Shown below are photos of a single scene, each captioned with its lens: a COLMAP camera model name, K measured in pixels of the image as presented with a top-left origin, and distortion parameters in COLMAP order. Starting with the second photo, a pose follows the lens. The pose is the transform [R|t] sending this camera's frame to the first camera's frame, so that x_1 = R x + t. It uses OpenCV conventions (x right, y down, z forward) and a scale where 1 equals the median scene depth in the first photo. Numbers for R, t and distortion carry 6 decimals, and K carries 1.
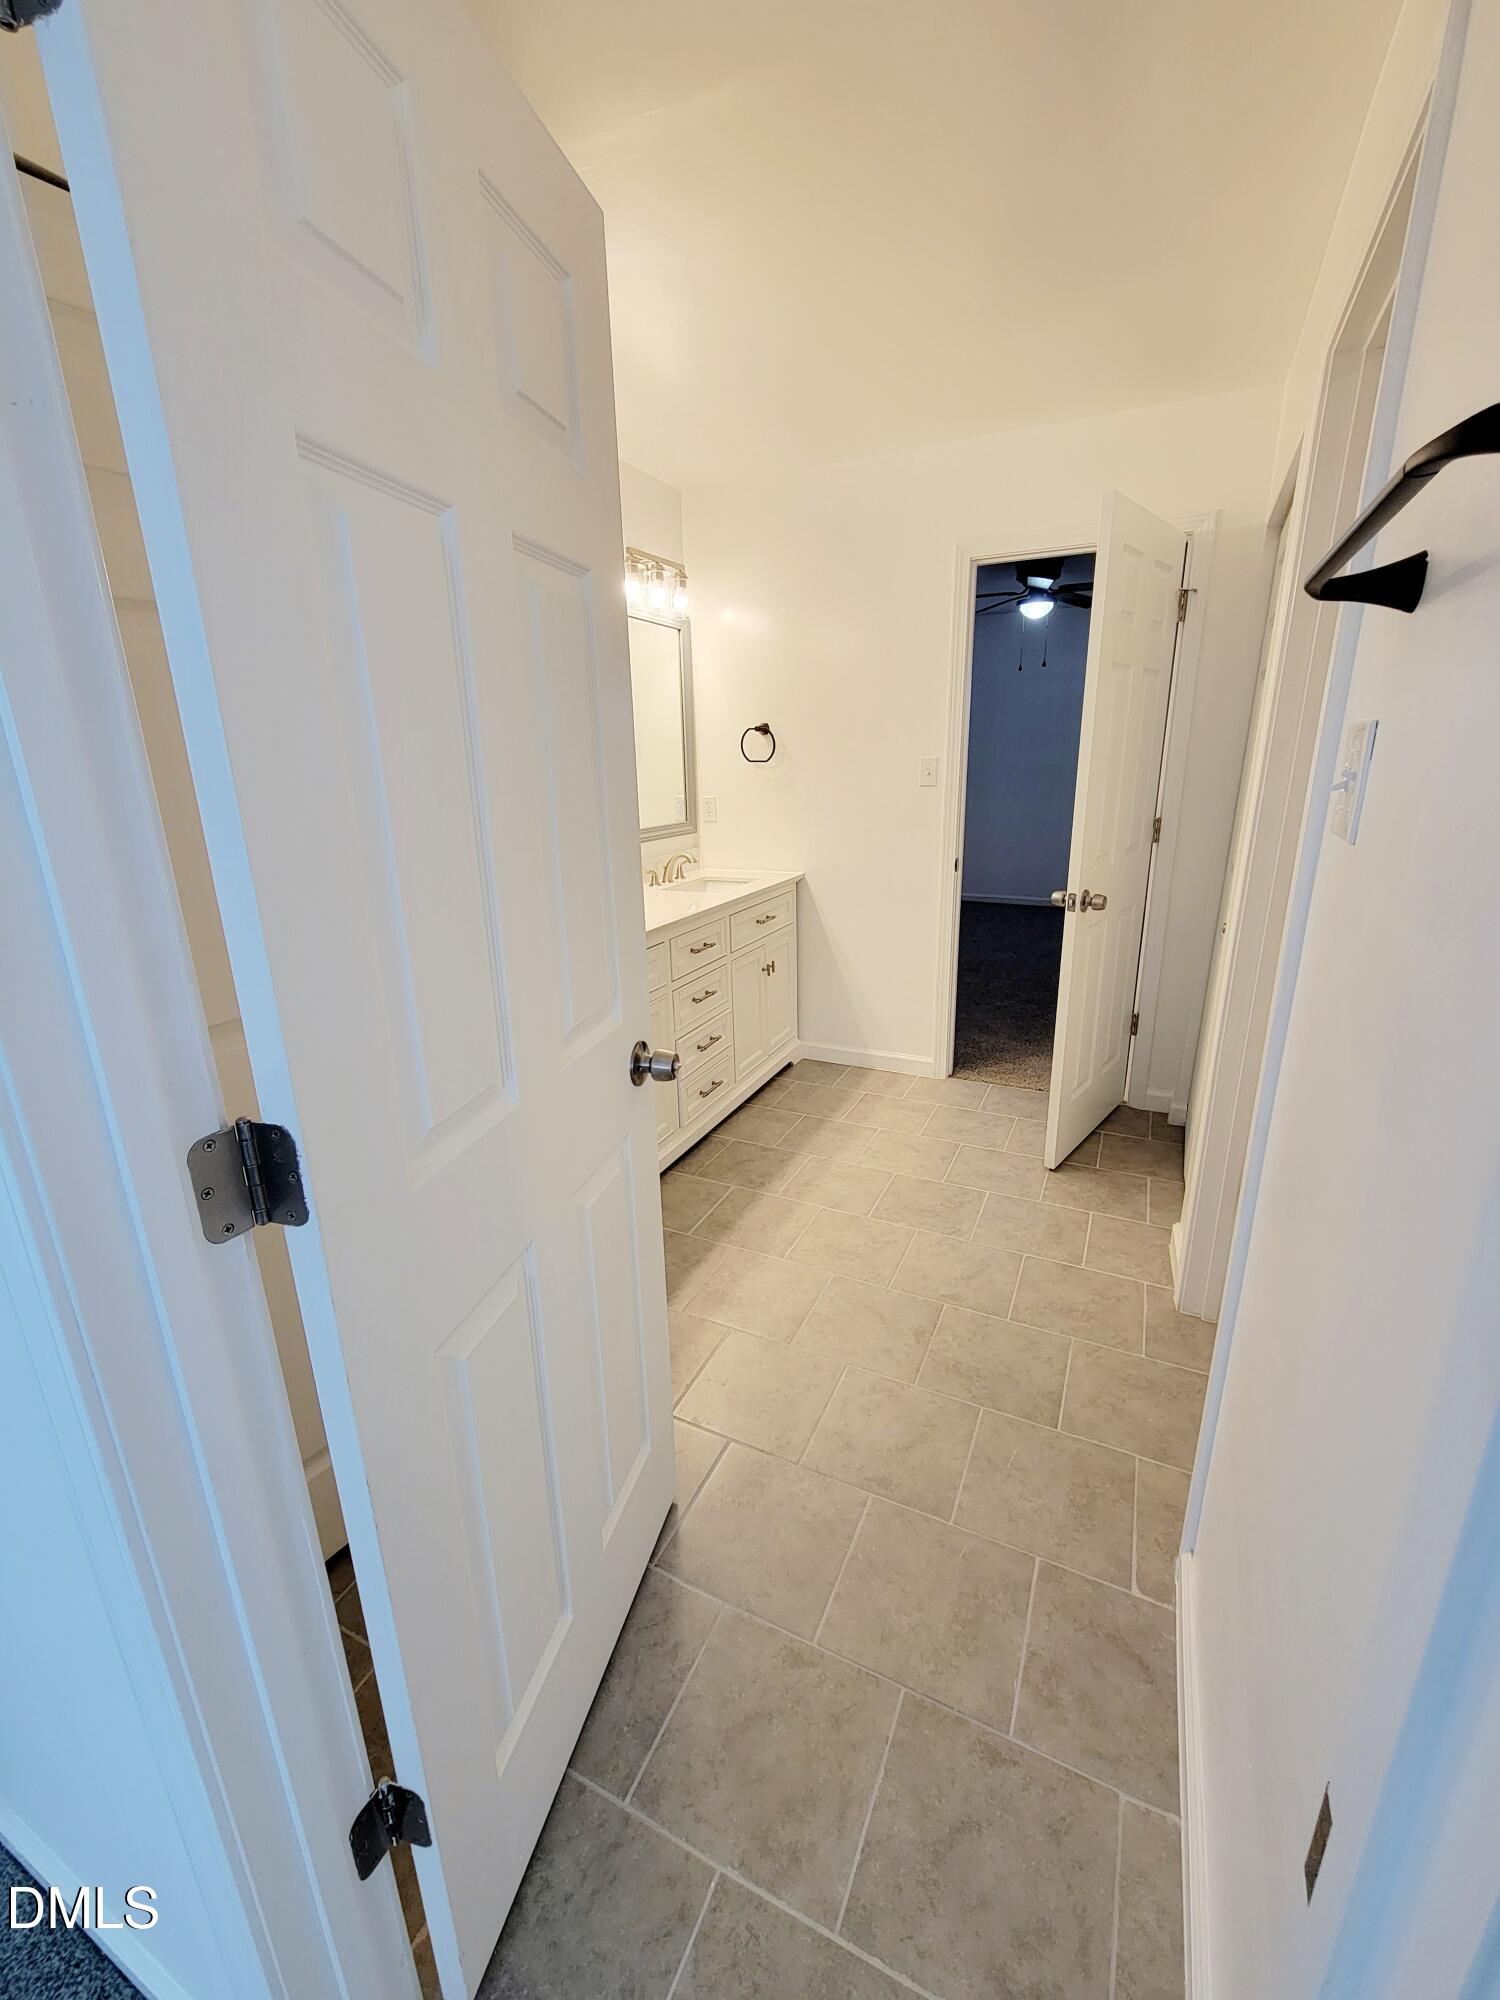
lens RADIAL K [[814.1, 0, 752.8], [0, 814.1, 988.7], [0, 0, 1]] dist [0.001697, -0.000848]
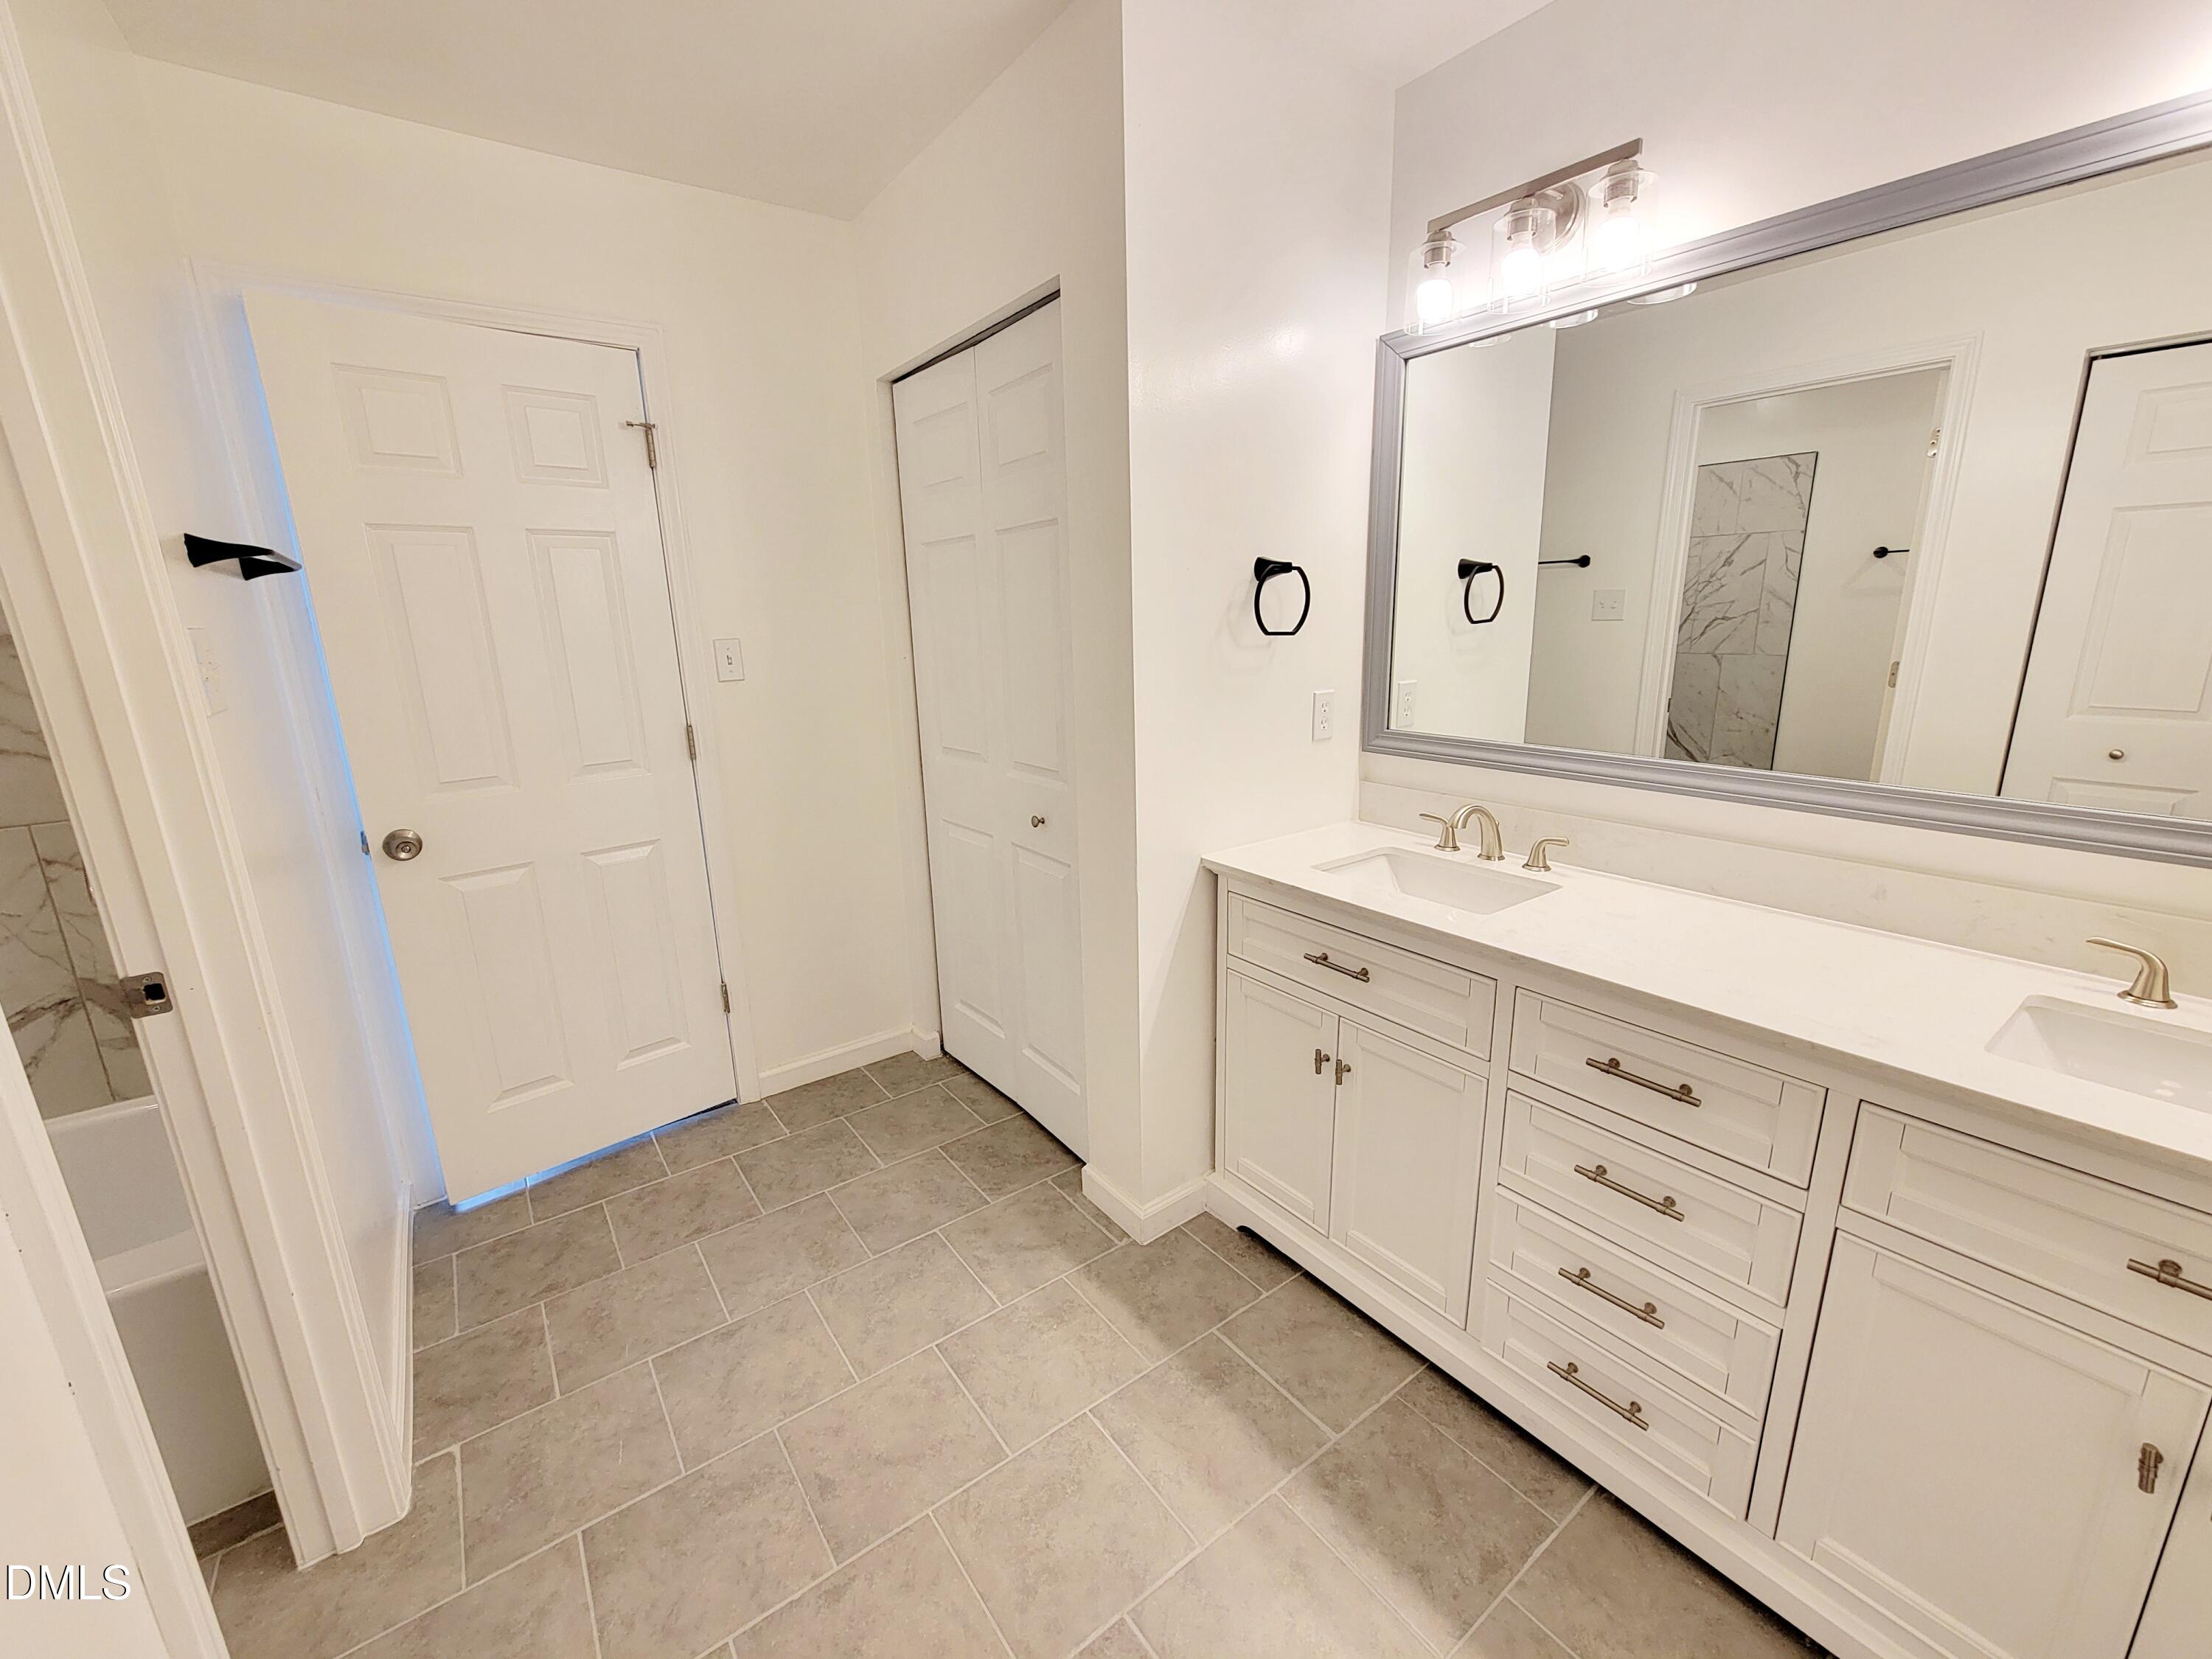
lens RADIAL K [[900.4, 0, 1093.9], [0, 900.4, 831.8], [0, 0, 1]] dist [0.001697, -0.000848]
pose [[-0.476845, 0.236332, -0.846620, 0.562673], [-0.214668, 0.902700, 0.372895, -0.362886], [0.852371, 0.359555, -0.379715, 1.196847]]
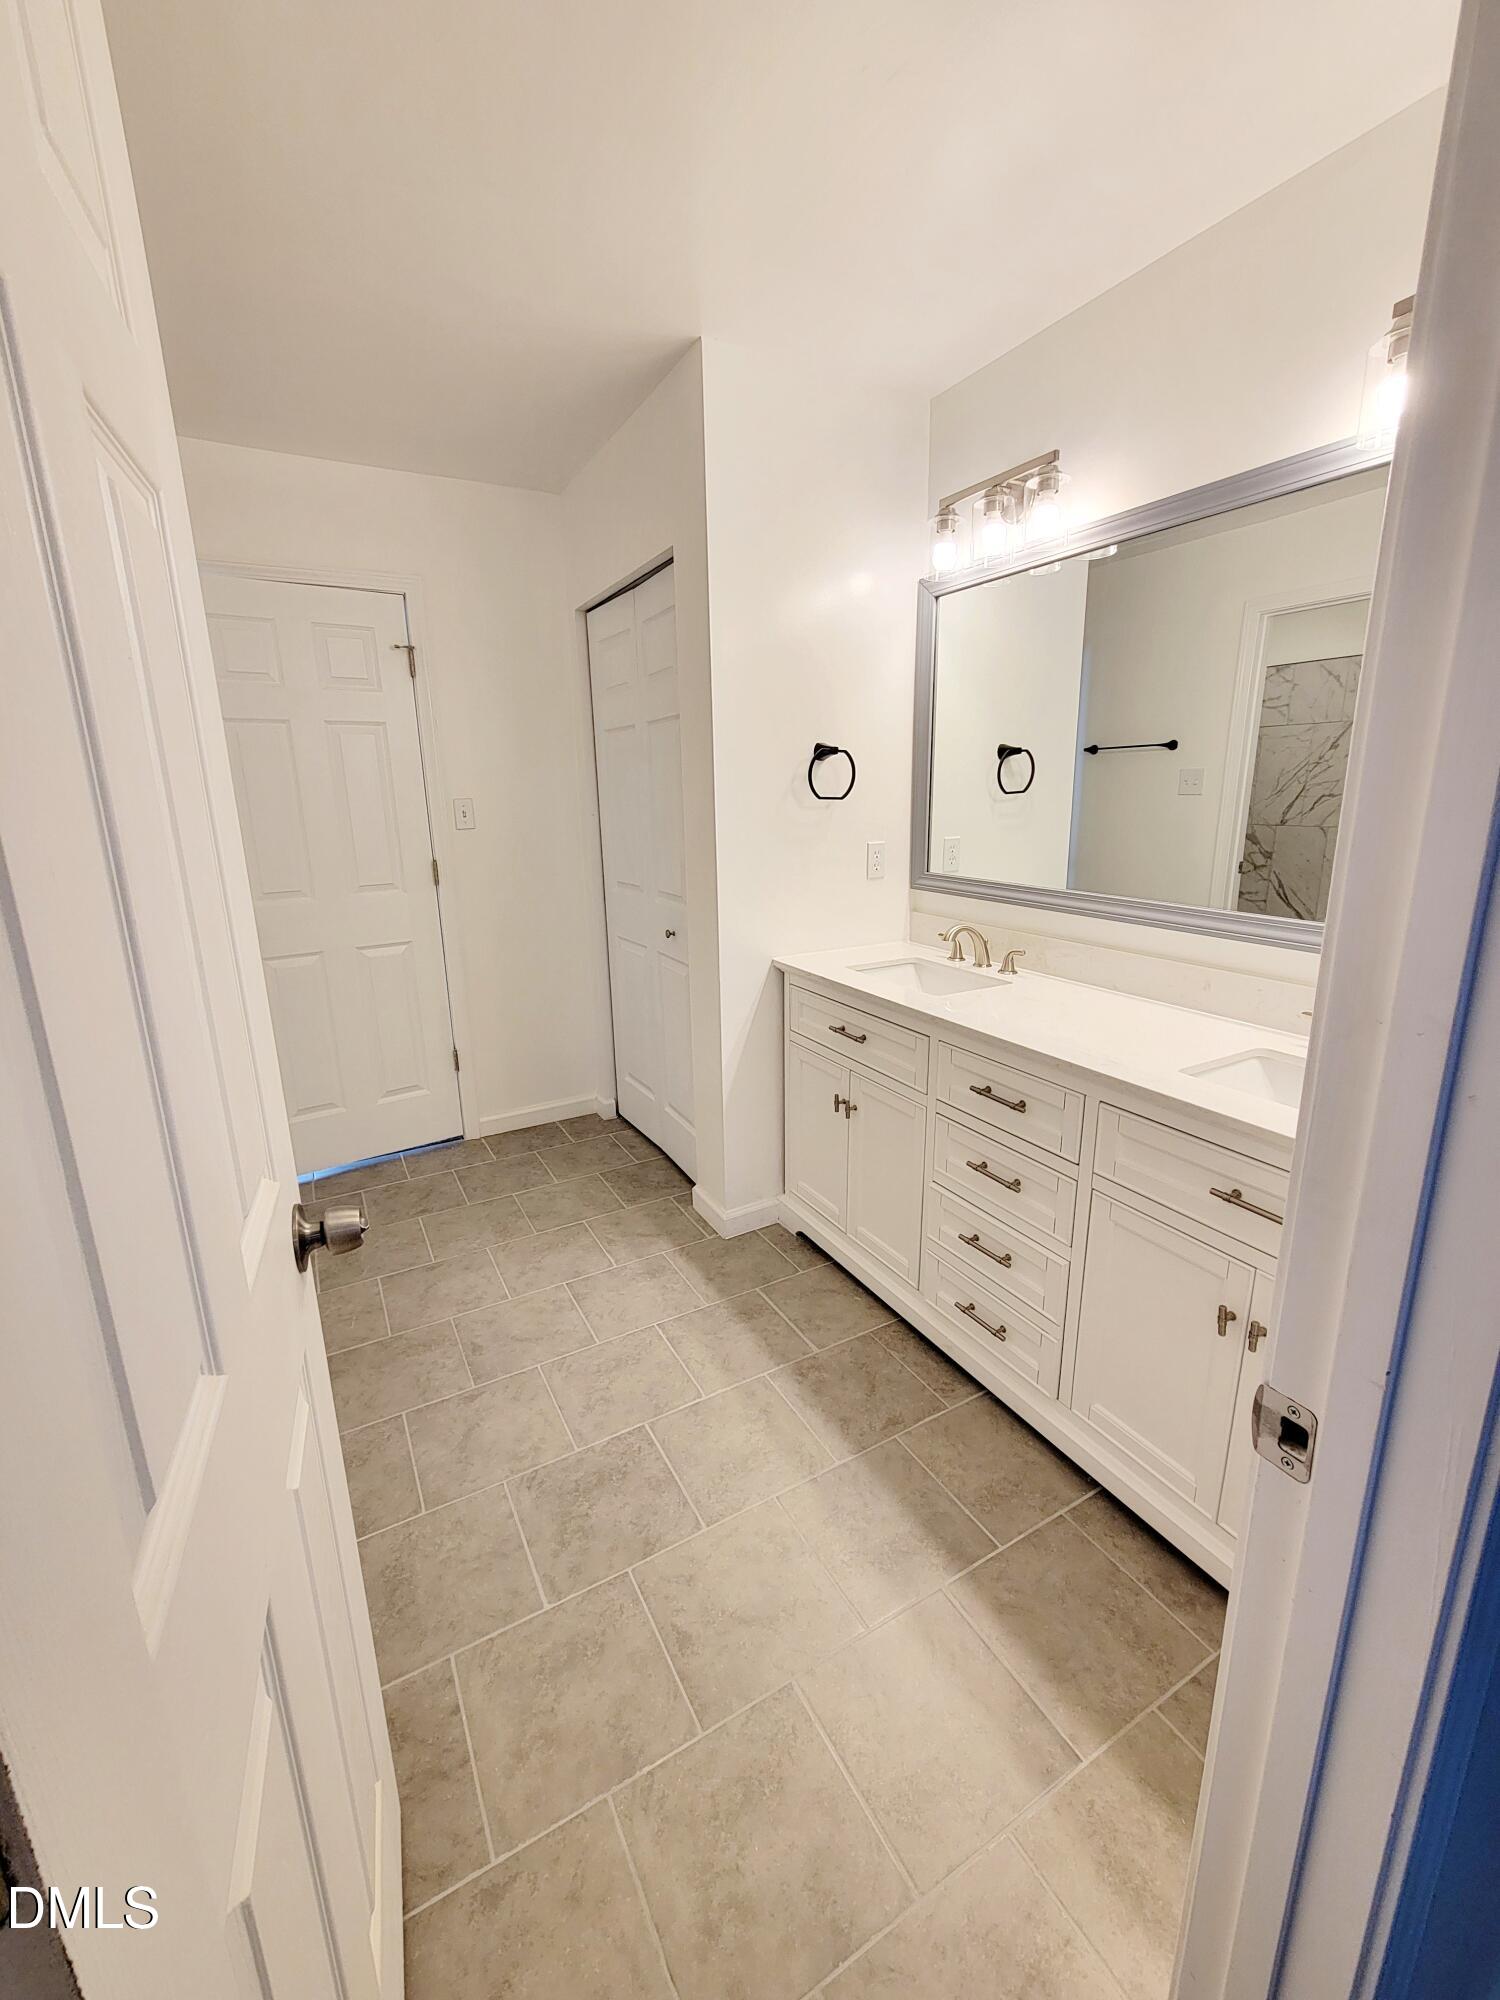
lens RADIAL K [[814.1, 0, 752.8], [0, 814.1, 988.7], [0, 0, 1]] dist [0.001697, -0.000848]
pose [[-0.573472, 0.220861, -0.788892, 0.671394], [-0.206649, 0.892833, 0.400181, -0.437470], [0.792733, 0.392517, -0.466374, 1.480223]]
